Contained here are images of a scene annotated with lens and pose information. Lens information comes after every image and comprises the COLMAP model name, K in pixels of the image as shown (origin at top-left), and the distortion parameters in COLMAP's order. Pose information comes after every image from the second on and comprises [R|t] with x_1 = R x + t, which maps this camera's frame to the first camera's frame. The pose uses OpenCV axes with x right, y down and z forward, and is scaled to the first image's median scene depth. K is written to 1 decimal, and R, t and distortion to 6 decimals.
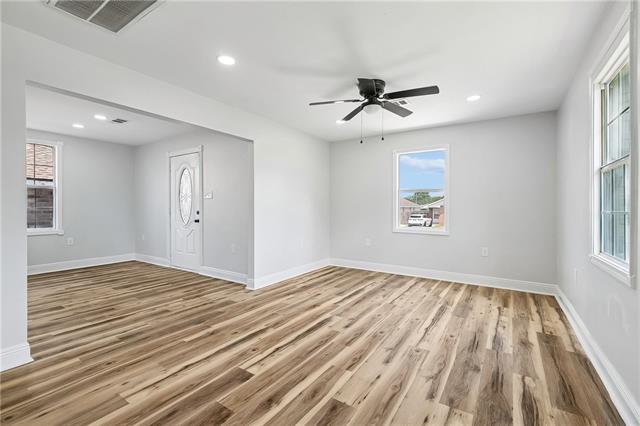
lens RADIAL K [[287.2, 0, 319.6], [0, 287.2, 209.2], [0, 0, 1]] dist [0.000204, 0.000218]
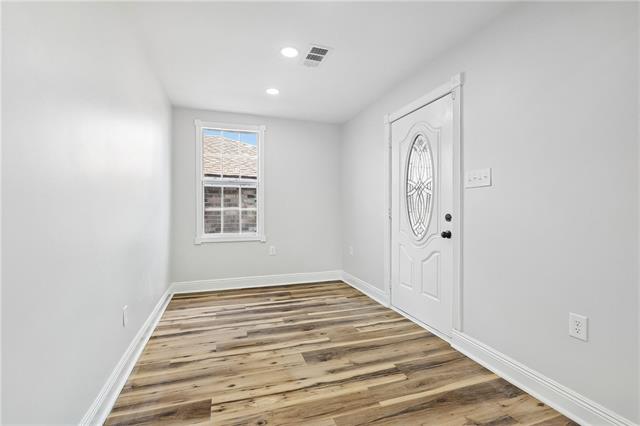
lens RADIAL K [[287.2, 0, 319.6], [0, 287.2, 209.2], [0, 0, 1]] dist [0.000204, 0.000218]
pose [[0.791695, 0.001530, -0.610914, -0.288219], [-0.003574, 0.999991, -0.002128, -0.000575], [0.610906, 0.003868, 0.791694, 0.463857]]
